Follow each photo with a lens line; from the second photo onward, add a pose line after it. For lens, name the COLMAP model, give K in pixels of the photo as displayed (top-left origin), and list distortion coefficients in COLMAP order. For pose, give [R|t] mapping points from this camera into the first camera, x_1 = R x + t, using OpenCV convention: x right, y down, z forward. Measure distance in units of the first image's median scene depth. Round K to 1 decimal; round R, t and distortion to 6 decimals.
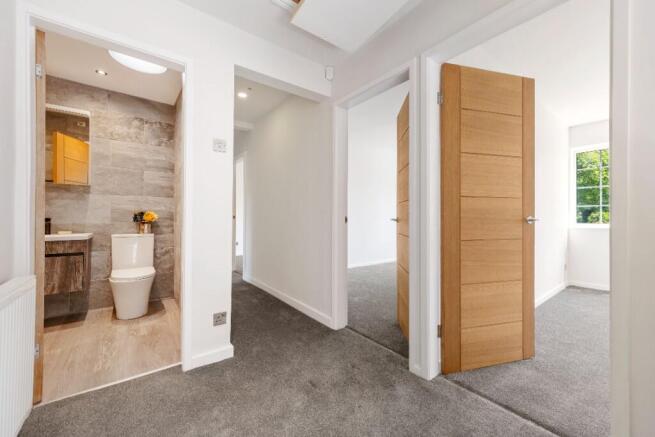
lens RADIAL K [[263.6, 0, 327.6], [0, 263.6, 216.0], [0, 0, 1]] dist [0.003135, 0.000137]
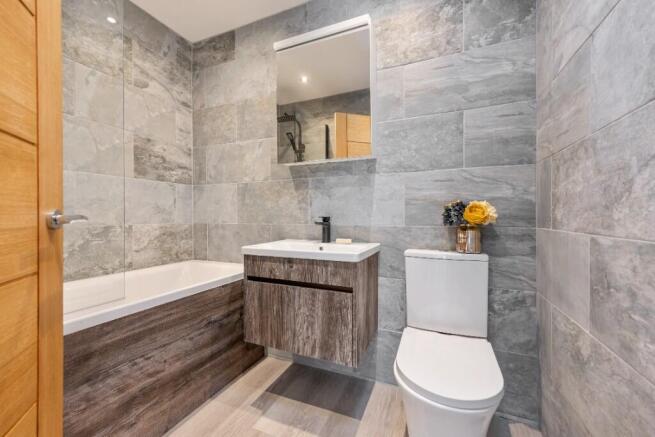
lens RADIAL K [[263.6, 0, 328.0], [0, 263.6, 215.2], [0, 0, 1]] dist [0.003135, 0.000137]
pose [[0.487977, -0.003579, -0.872849, -0.431627], [0.009959, 0.999949, 0.001467, 0.002704], [0.872800, -0.009408, 0.487988, 0.598982]]
